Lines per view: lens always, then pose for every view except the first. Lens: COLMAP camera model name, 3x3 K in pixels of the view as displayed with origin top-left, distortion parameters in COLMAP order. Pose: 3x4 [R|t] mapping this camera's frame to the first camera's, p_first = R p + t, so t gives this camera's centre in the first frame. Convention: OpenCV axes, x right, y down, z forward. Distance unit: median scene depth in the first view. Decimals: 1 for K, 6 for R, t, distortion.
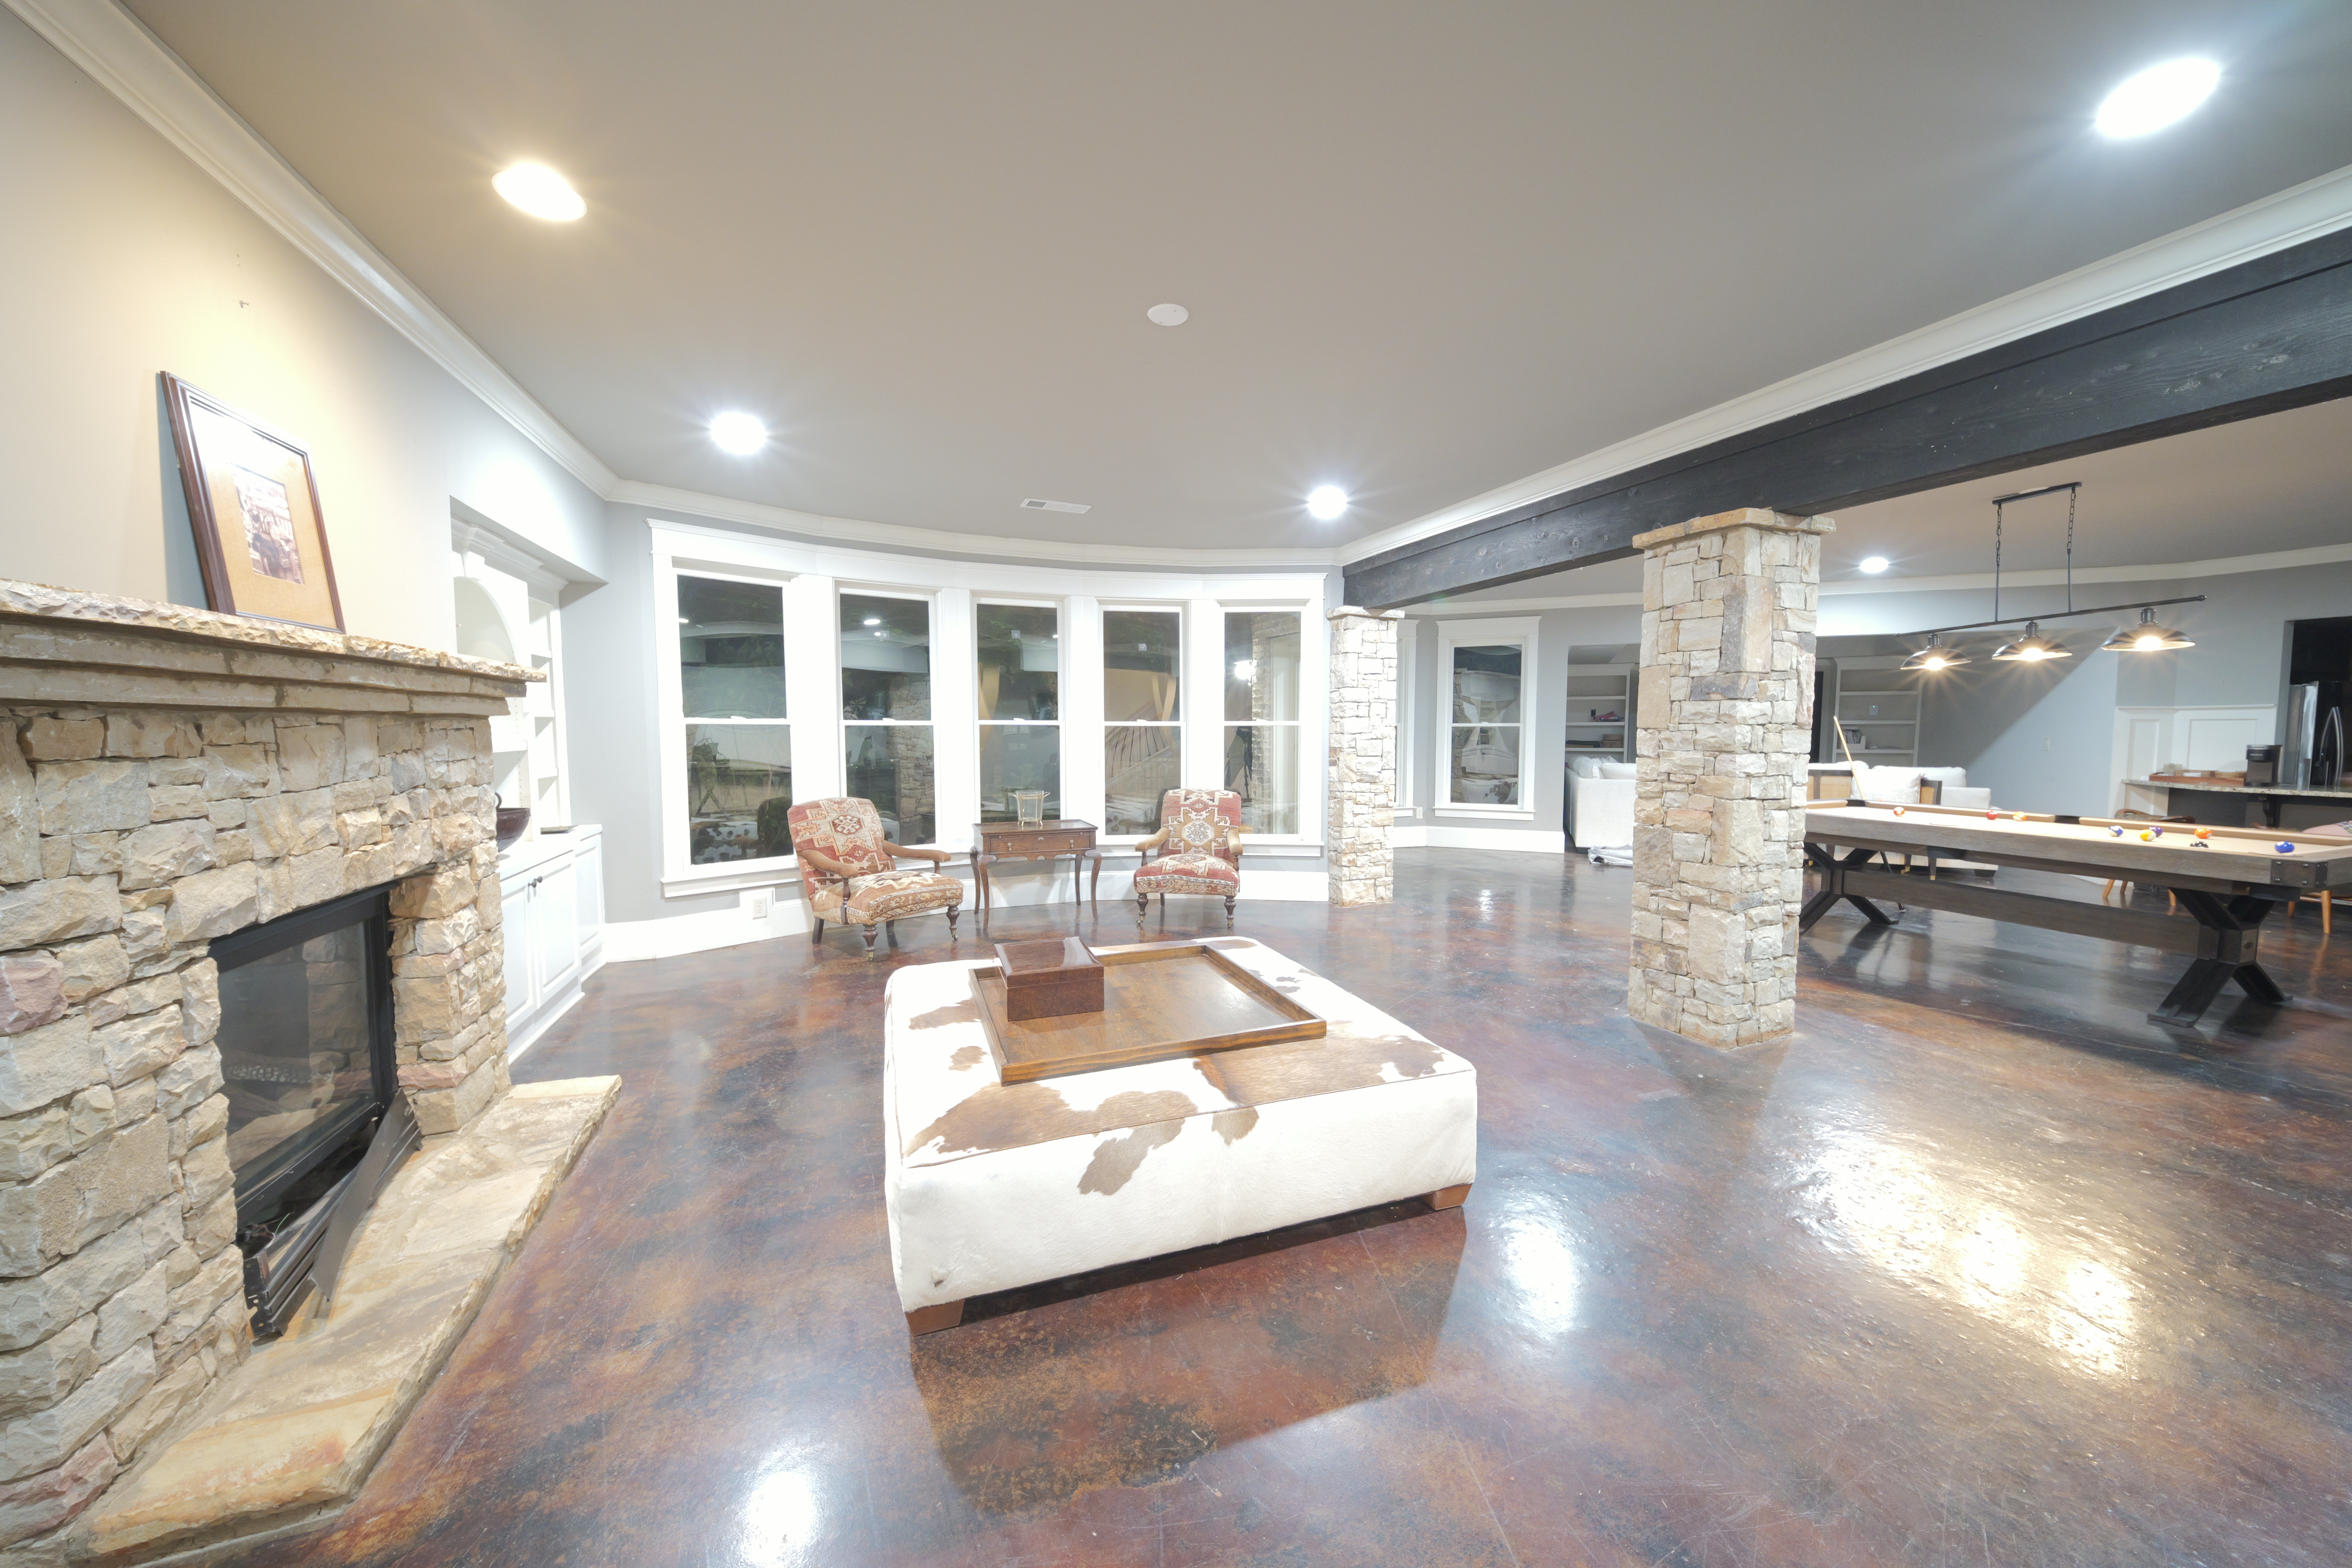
lens RADIAL K [[827.0, 0, 1172.4], [0, 827.0, 778.8], [0, 0, 1]] dist [-0.000128, -0.000002]
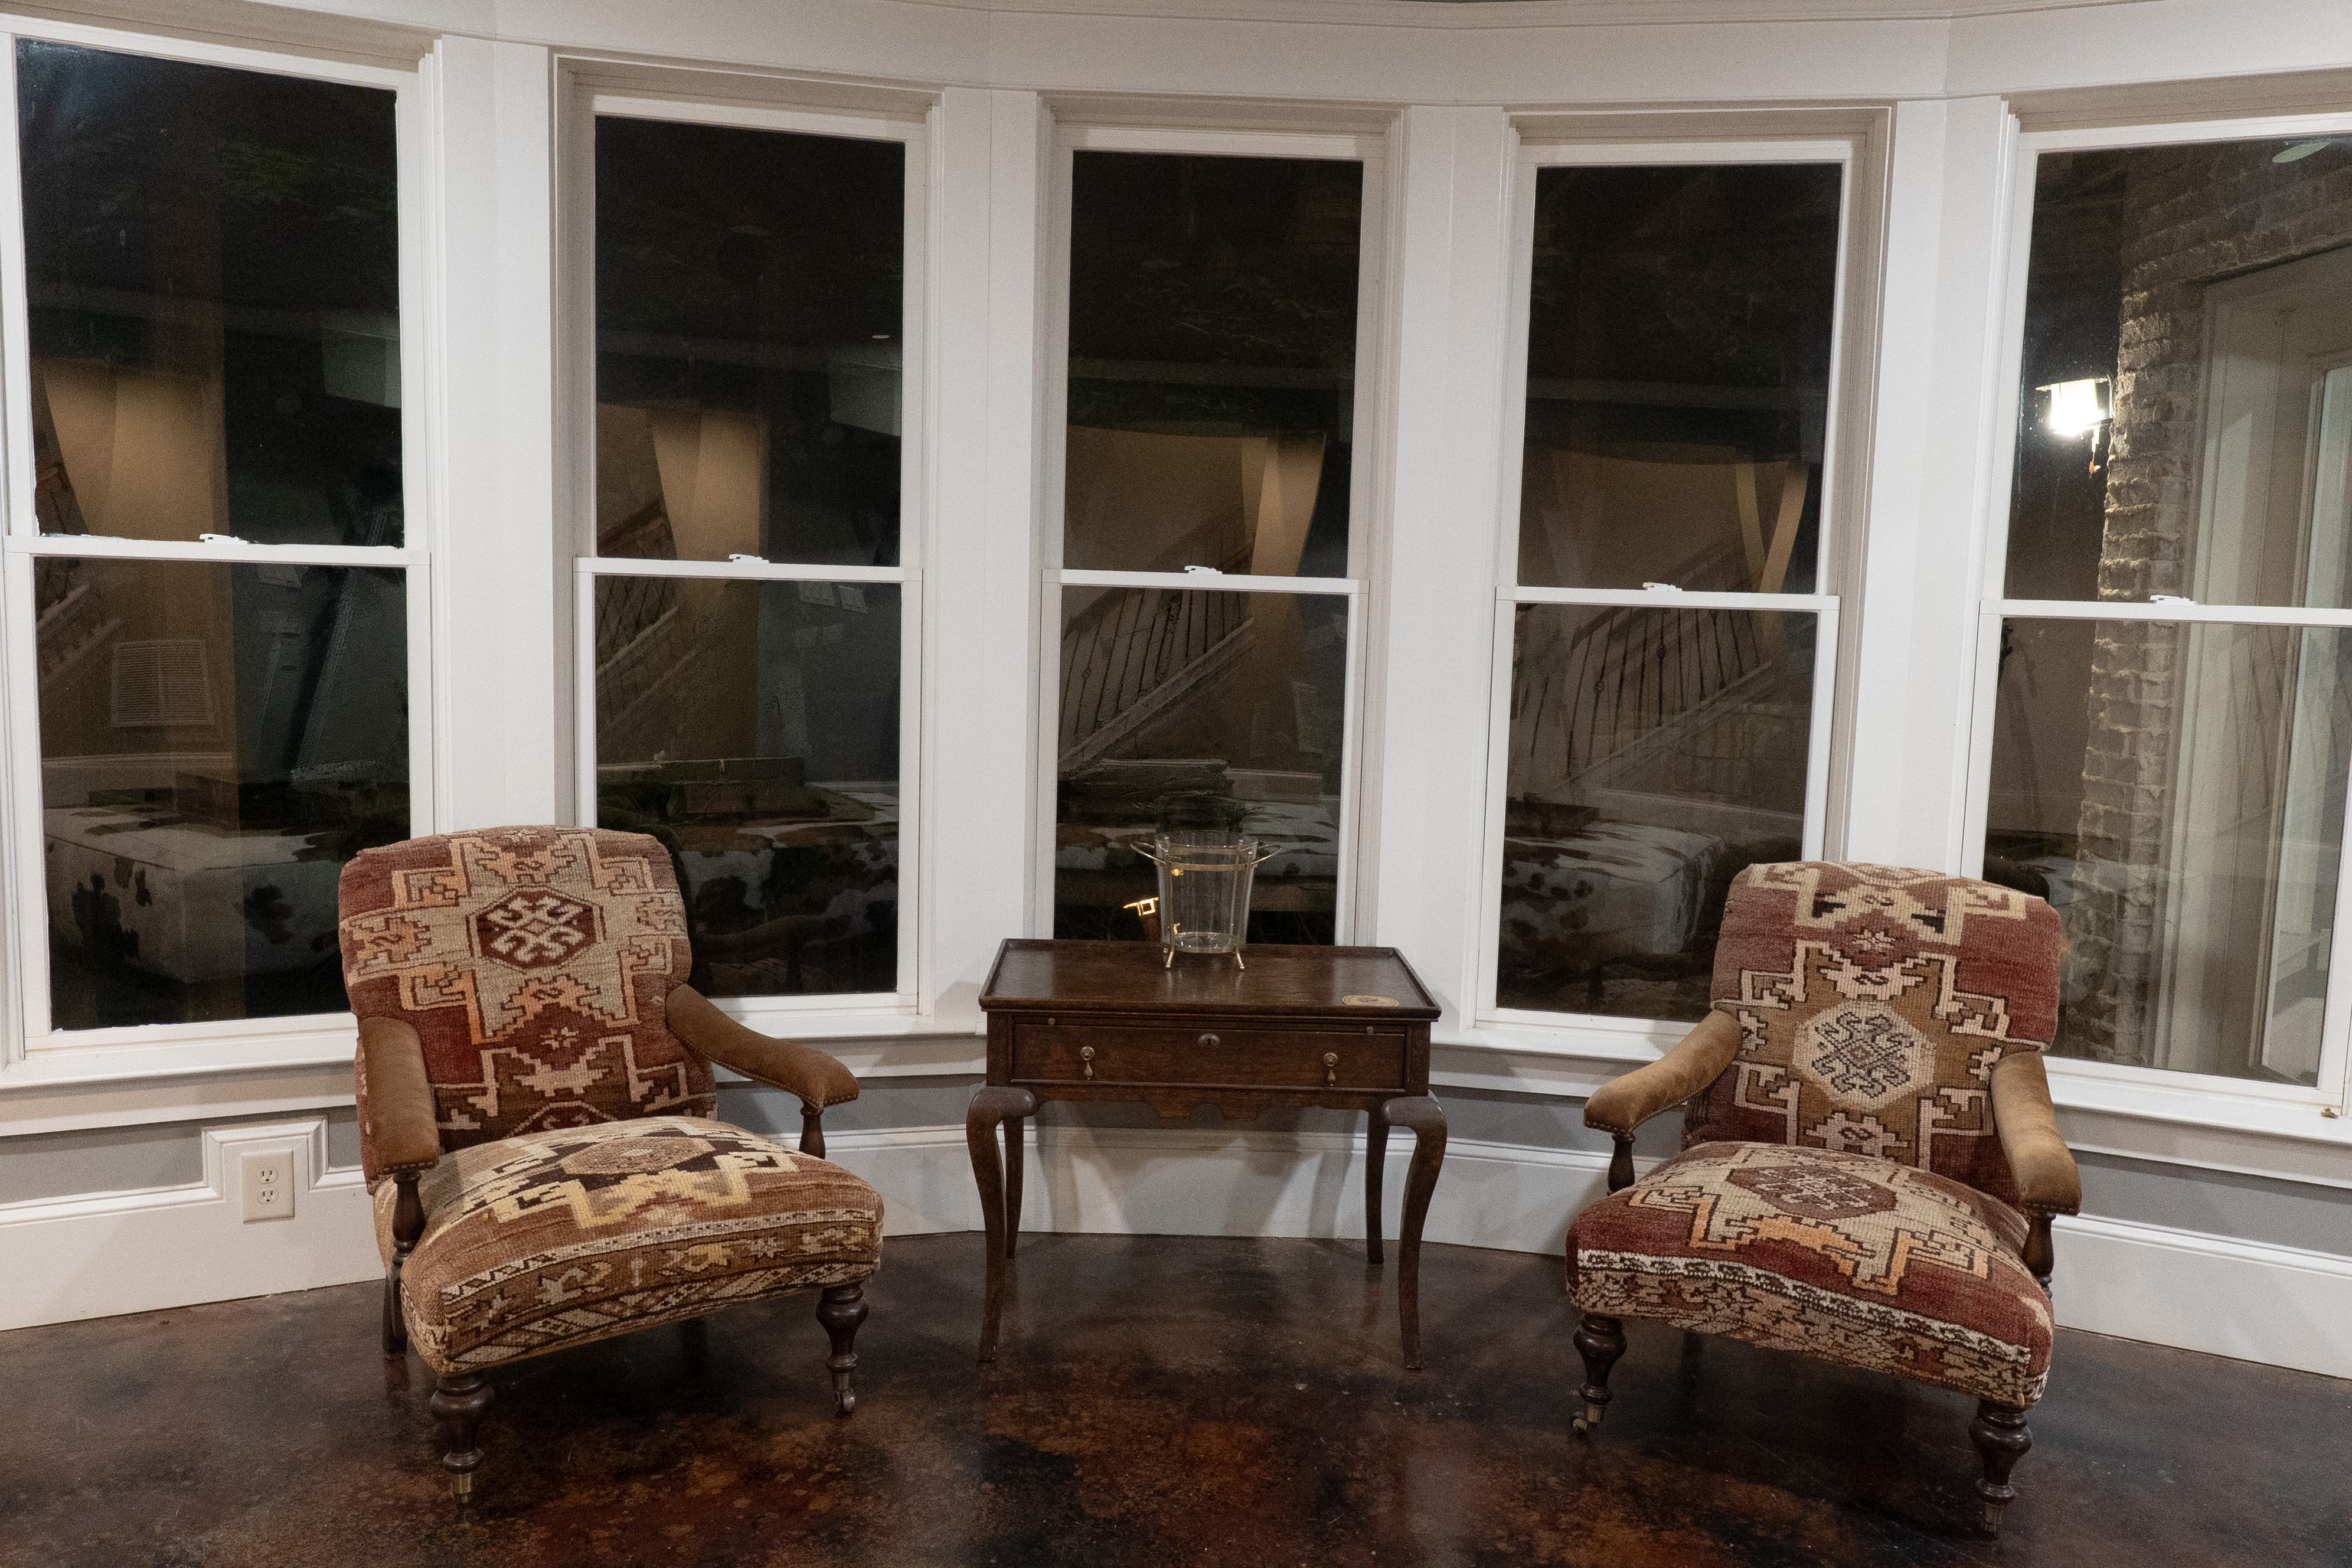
lens RADIAL K [[1814.5, 0, 1178.8], [0, 1814.5, 802.4], [0, 0, 1]] dist [-0.000366, -0.001612]
pose [[0.946343, 0.063465, -0.316872, 0.004729], [-0.048044, 0.997260, 0.056254, -0.027987], [0.319574, -0.038011, 0.946799, 0.420405]]
